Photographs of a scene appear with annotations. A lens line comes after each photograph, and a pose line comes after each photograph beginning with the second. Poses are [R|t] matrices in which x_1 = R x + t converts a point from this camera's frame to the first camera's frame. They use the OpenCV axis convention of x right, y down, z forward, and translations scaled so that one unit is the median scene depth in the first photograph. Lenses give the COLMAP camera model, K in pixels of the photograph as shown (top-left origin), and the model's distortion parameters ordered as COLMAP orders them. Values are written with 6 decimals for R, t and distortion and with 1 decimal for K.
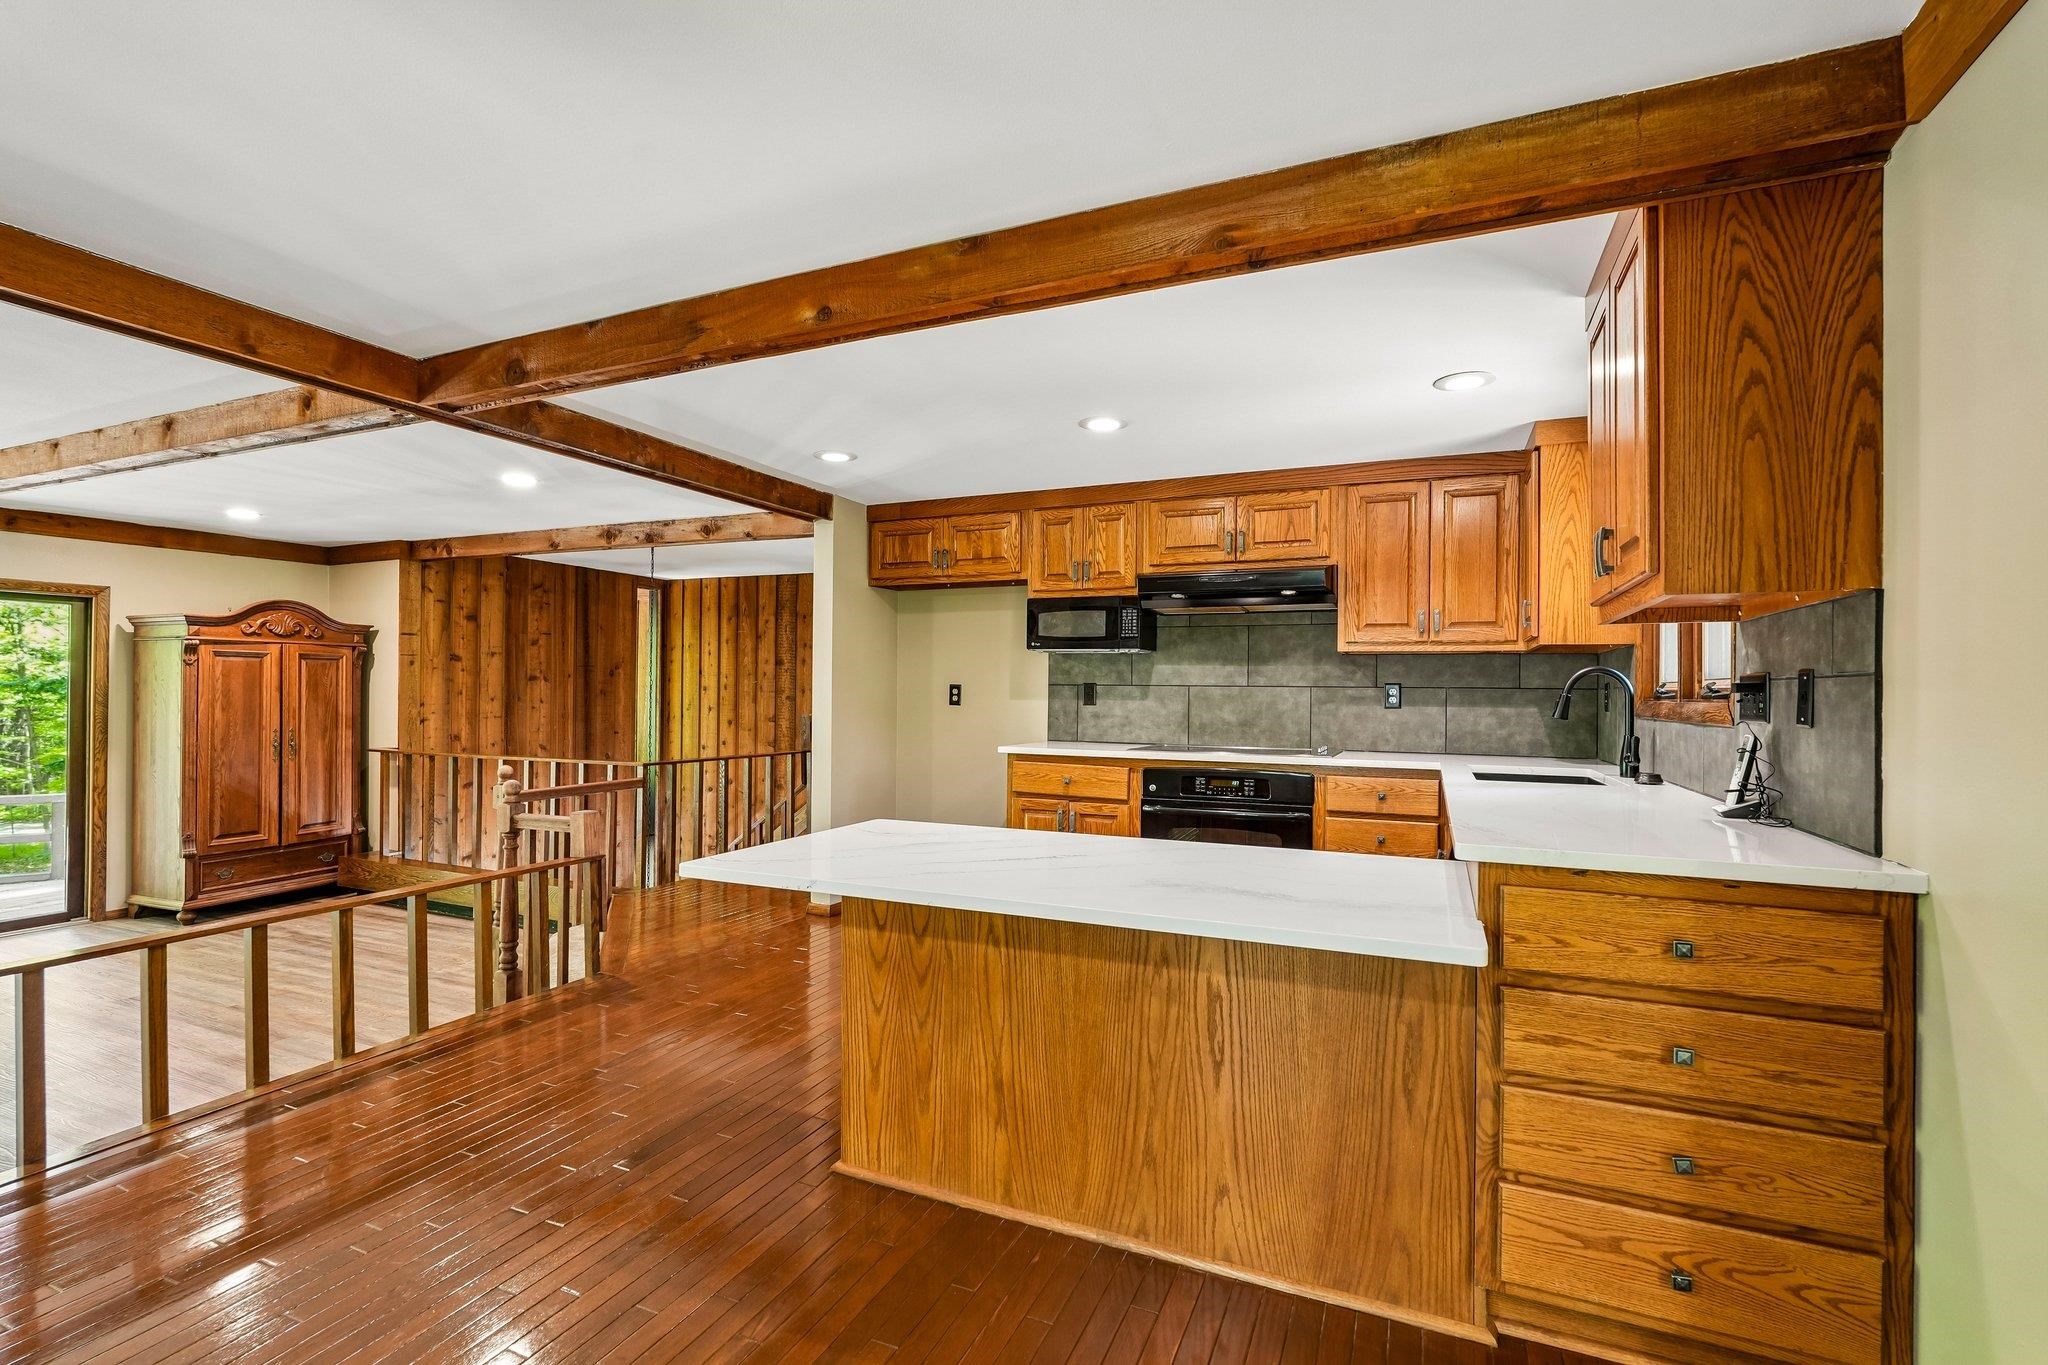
lens RADIAL K [[924.4, 0, 1024.0], [0, 924.4, 682.5], [0, 0, 1]] dist [-0.000919, -0.000078]
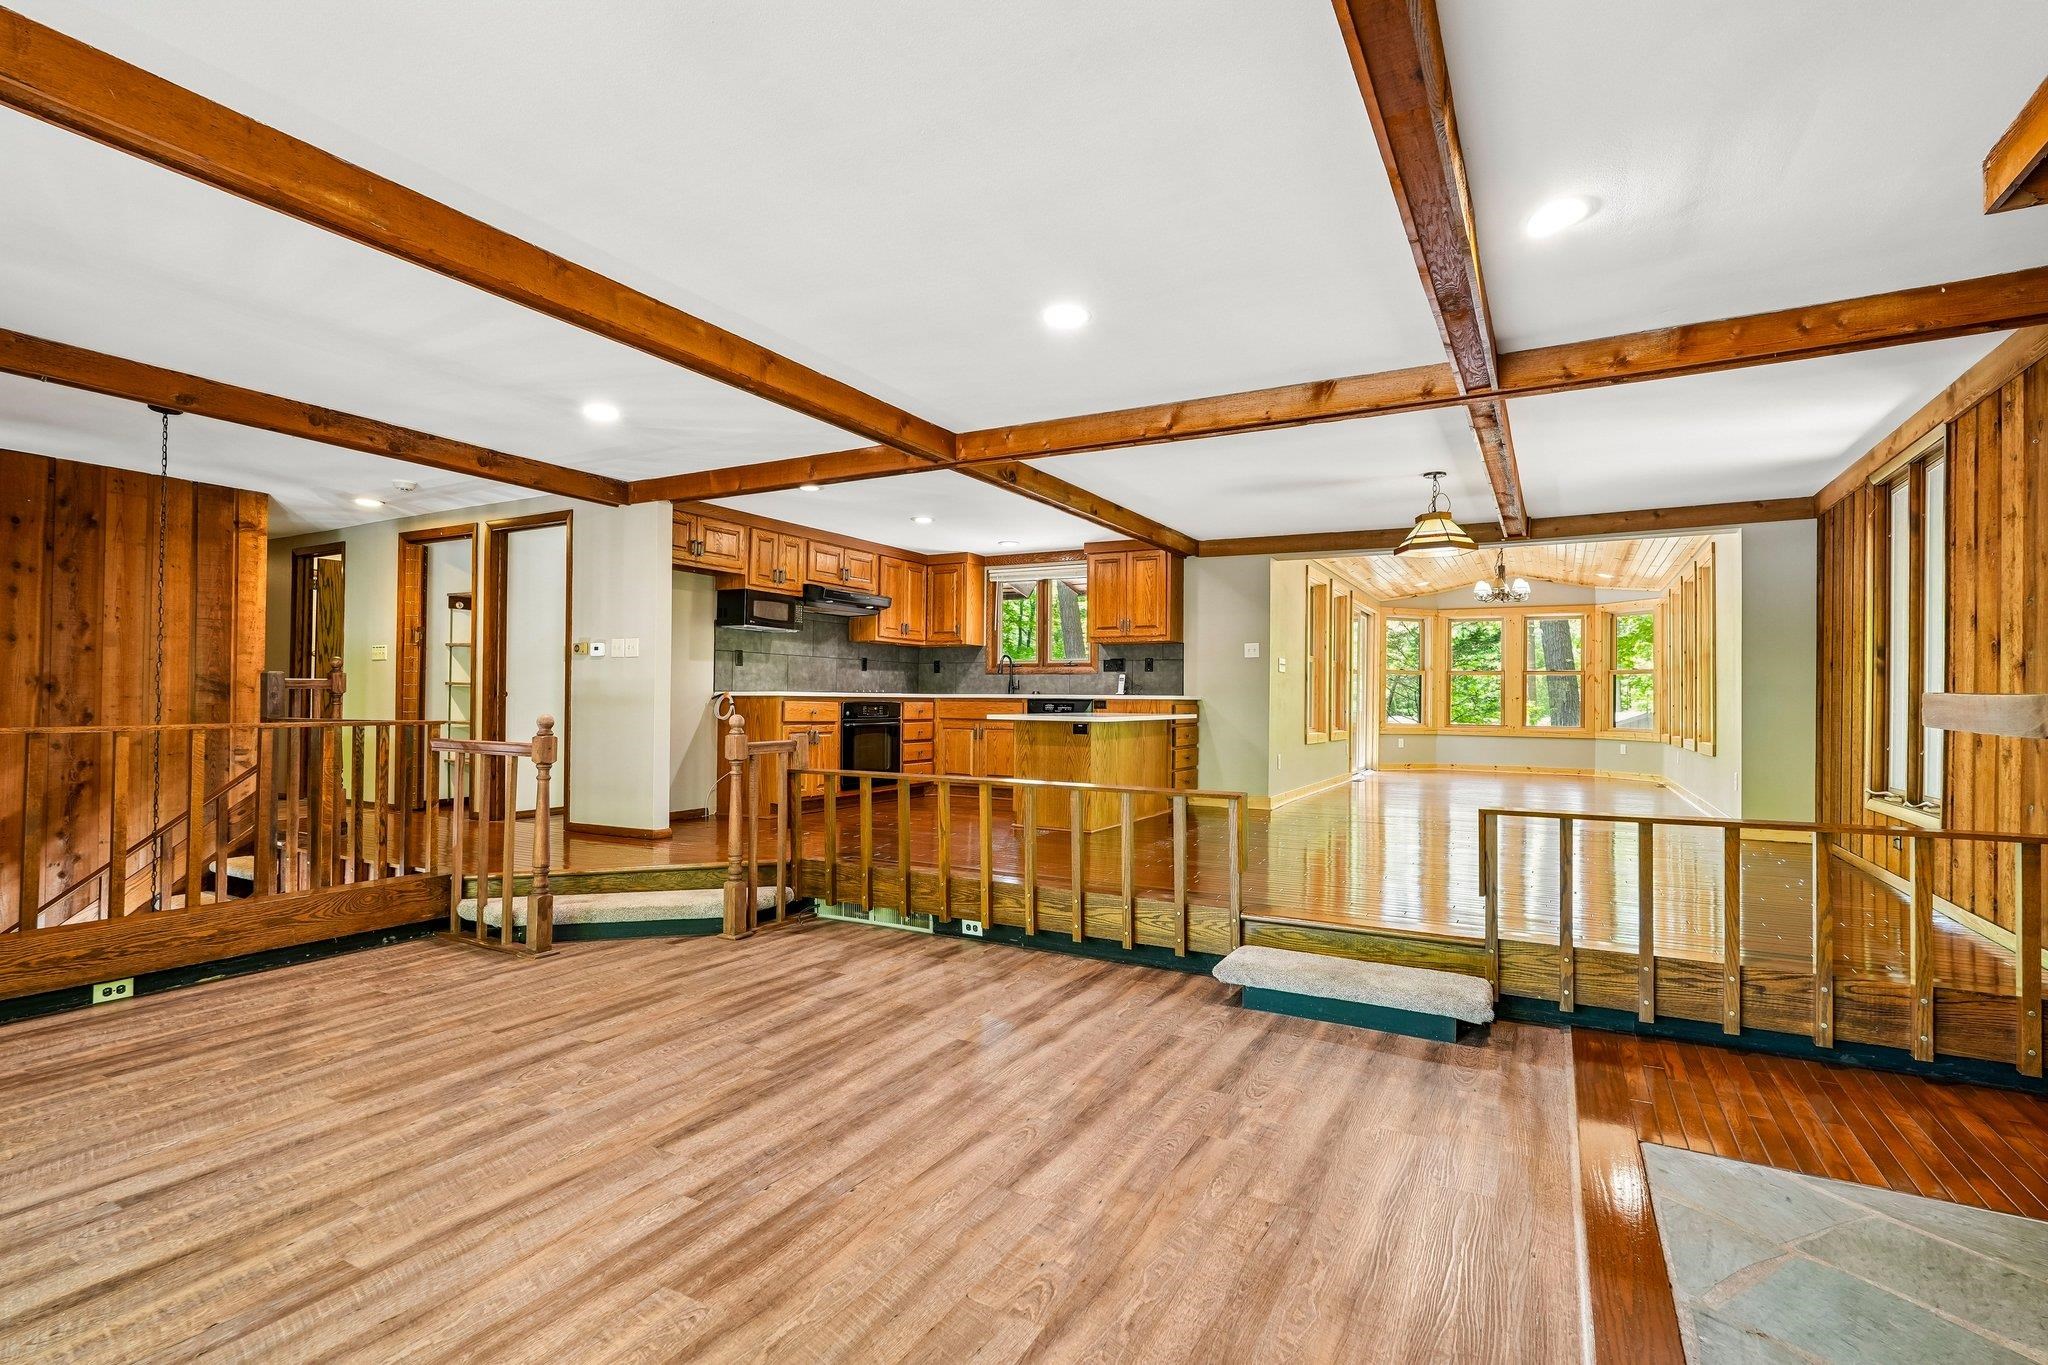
lens RADIAL K [[963.8, 0, 1024.0], [0, 963.8, 682.5], [0, 0, 1]] dist [0.000143, 0.000023]
pose [[0.091326, 0.010392, 0.995767, -1.438913], [-0.015039, 0.999846, -0.009055, 0.060094], [-0.995707, -0.014149, 0.091469, 0.450162]]
